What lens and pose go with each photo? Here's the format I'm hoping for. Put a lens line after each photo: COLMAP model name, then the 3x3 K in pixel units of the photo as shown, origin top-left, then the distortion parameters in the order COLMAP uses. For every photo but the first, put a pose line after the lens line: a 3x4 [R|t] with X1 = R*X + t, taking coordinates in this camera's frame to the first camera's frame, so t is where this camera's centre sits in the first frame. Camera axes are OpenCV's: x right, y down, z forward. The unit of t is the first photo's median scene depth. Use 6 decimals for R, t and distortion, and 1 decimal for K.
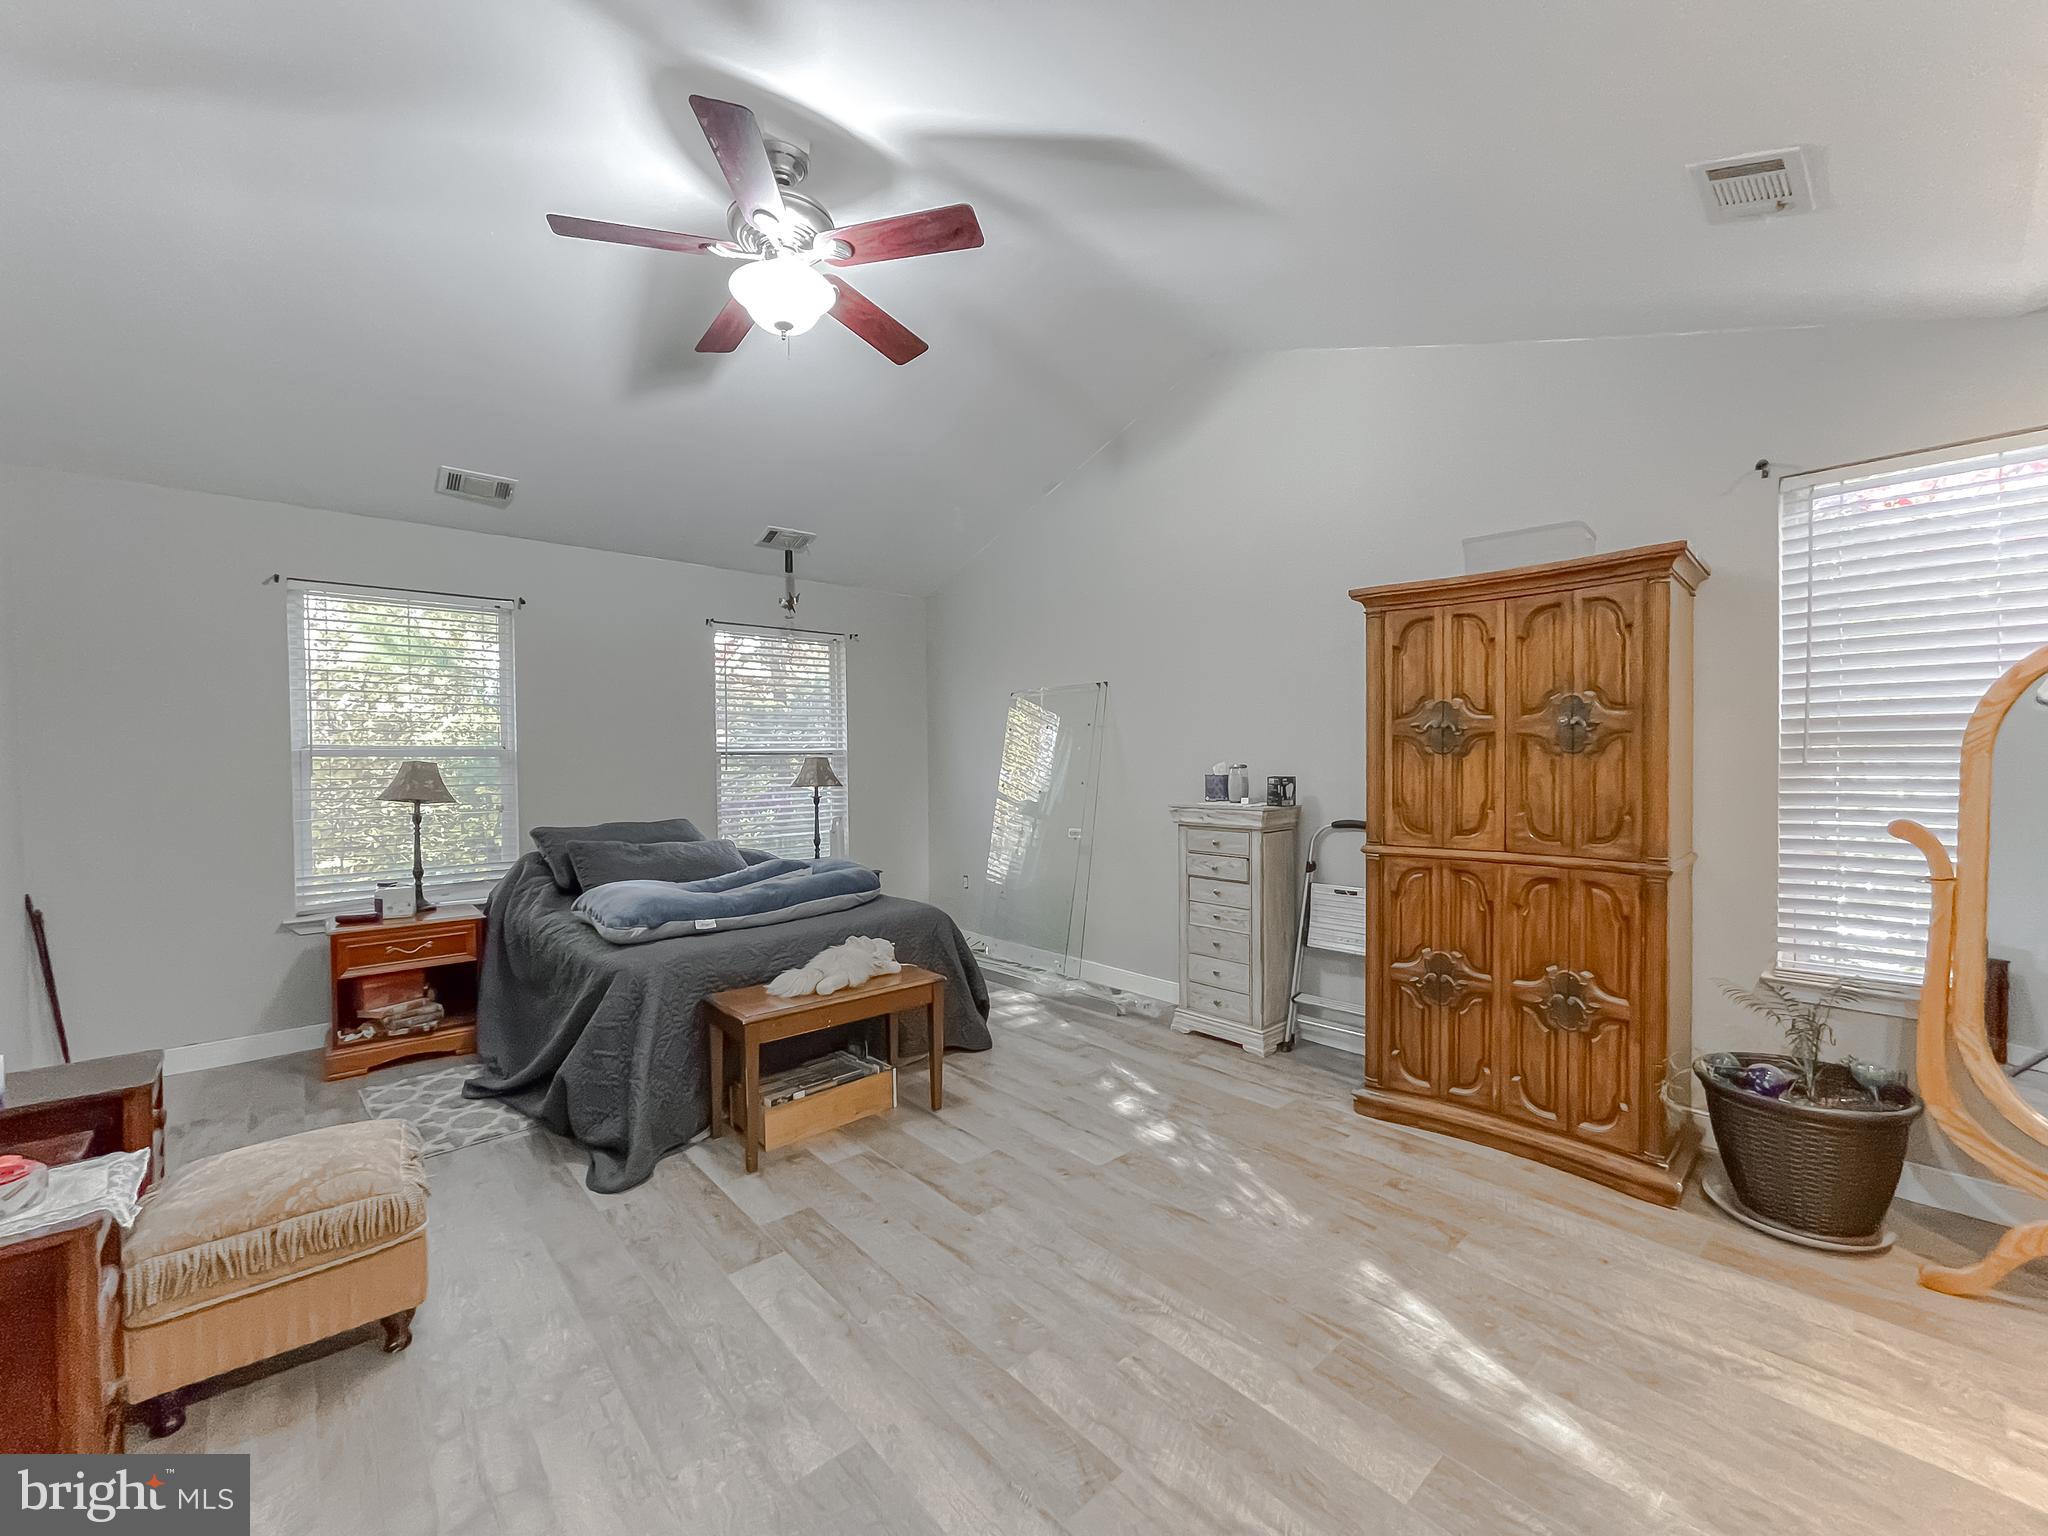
lens RADIAL K [[845.0, 0, 1030.8], [0, 845.0, 771.0], [0, 0, 1]] dist [0.001363, 0.000204]
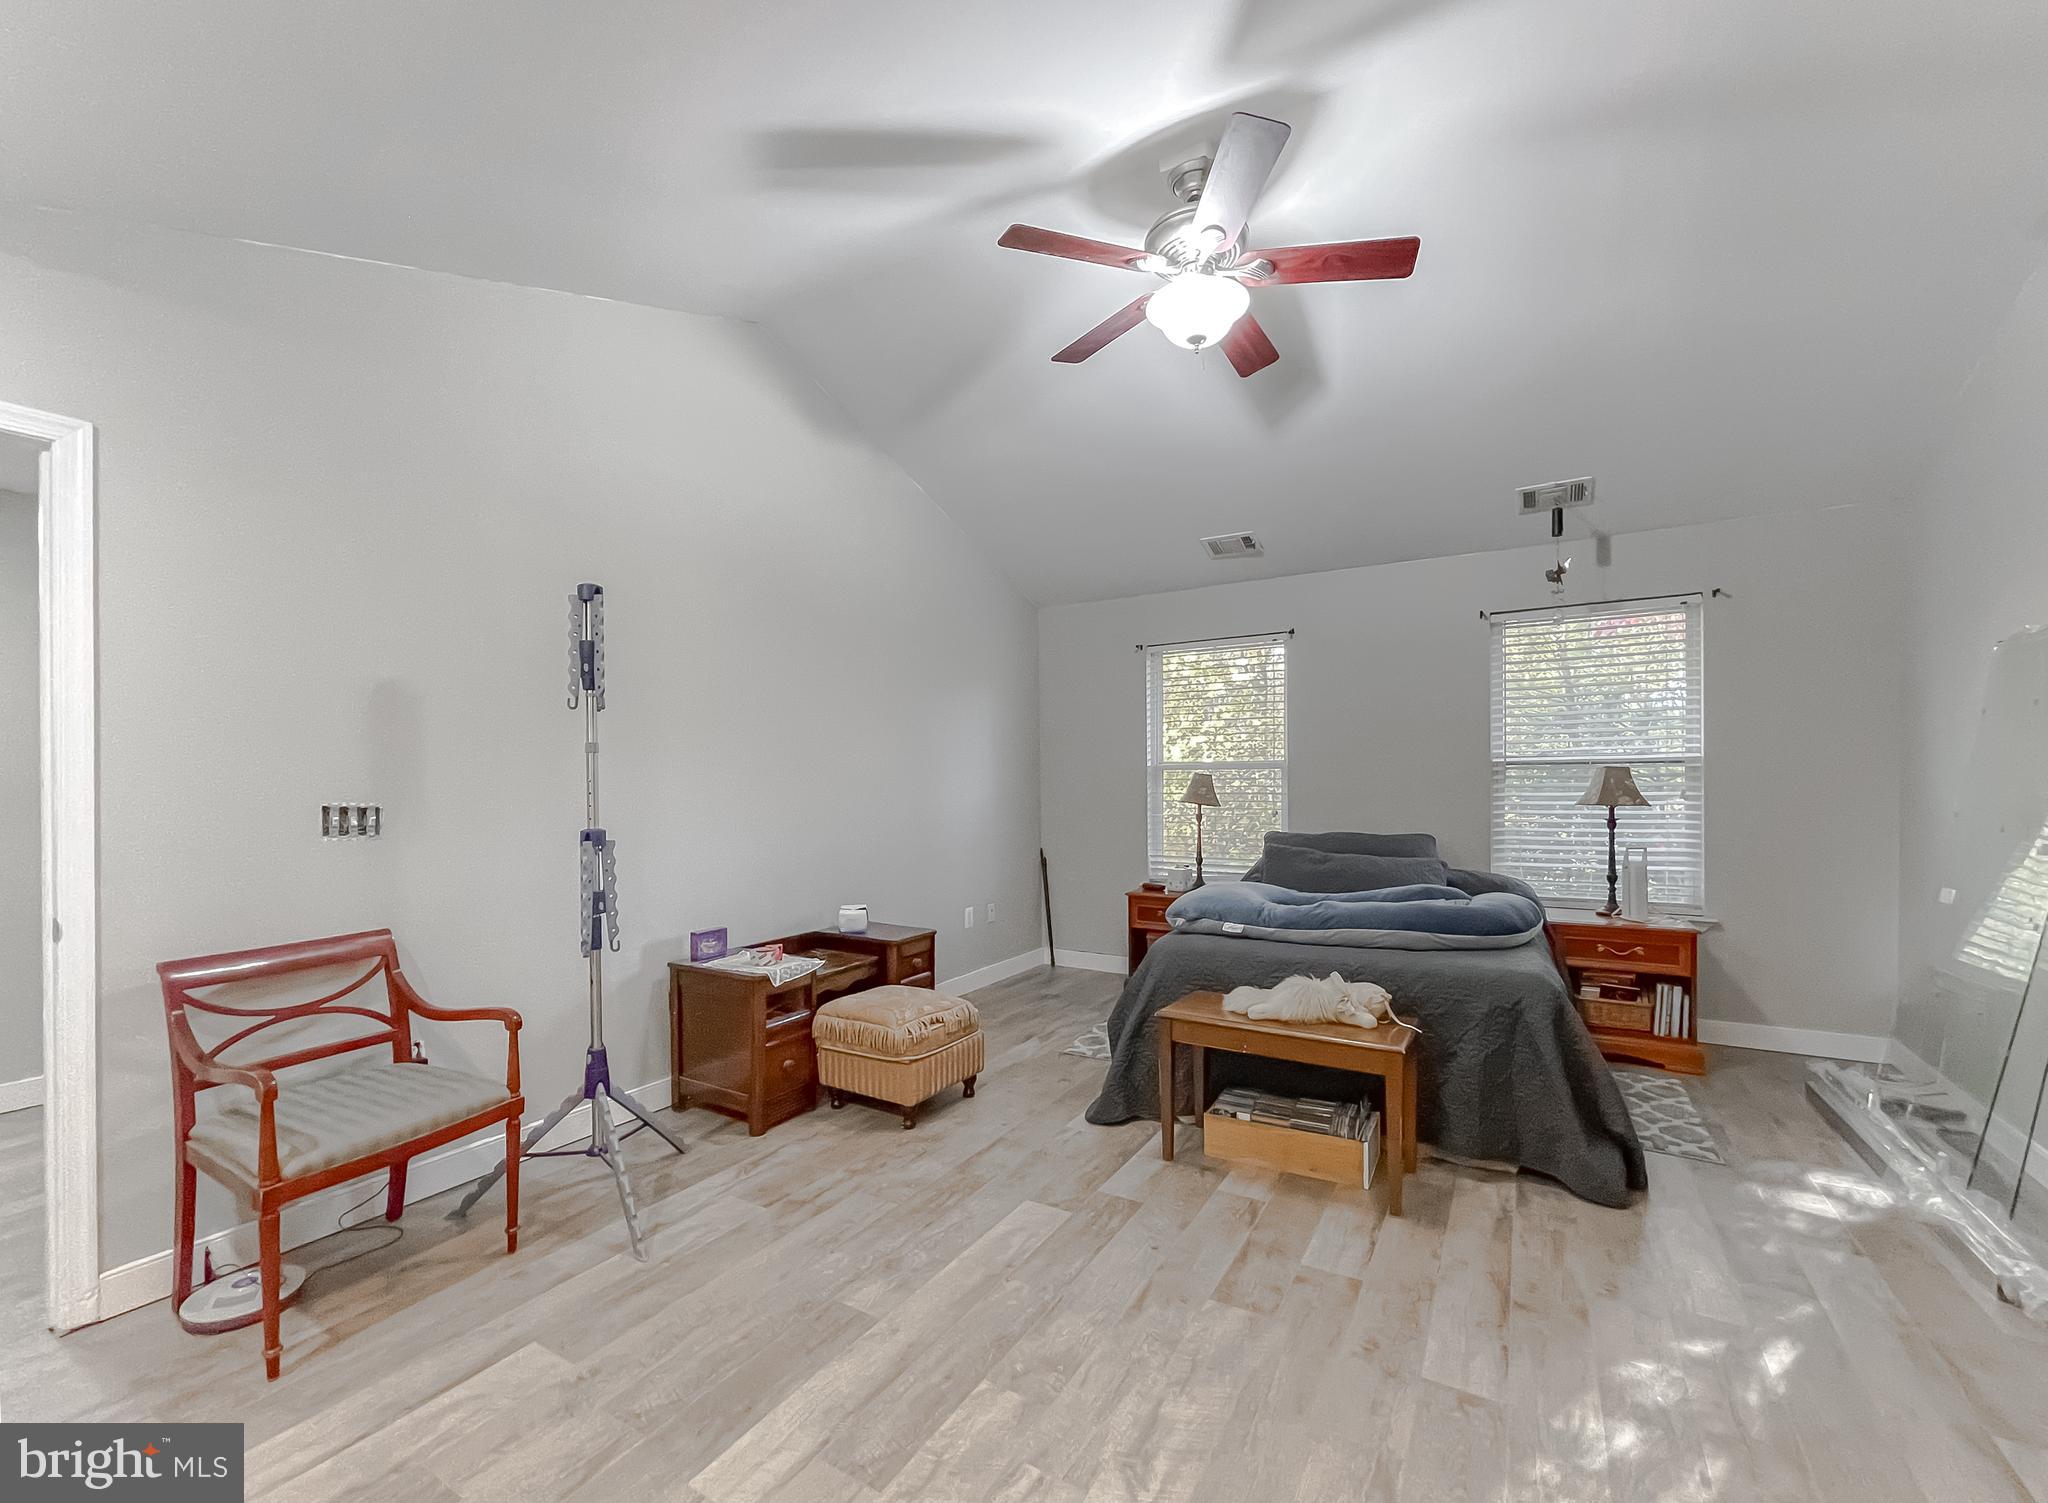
lens RADIAL K [[845.0, 0, 994.4], [0, 845.0, 781.3], [0, 0, 1]] dist [0.001363, 0.000204]
pose [[0.282965, 0.010347, -0.959074, 0.540314], [-0.001790, 0.999946, 0.010260, -0.014135], [0.959128, -0.001187, 0.282968, 0.413110]]
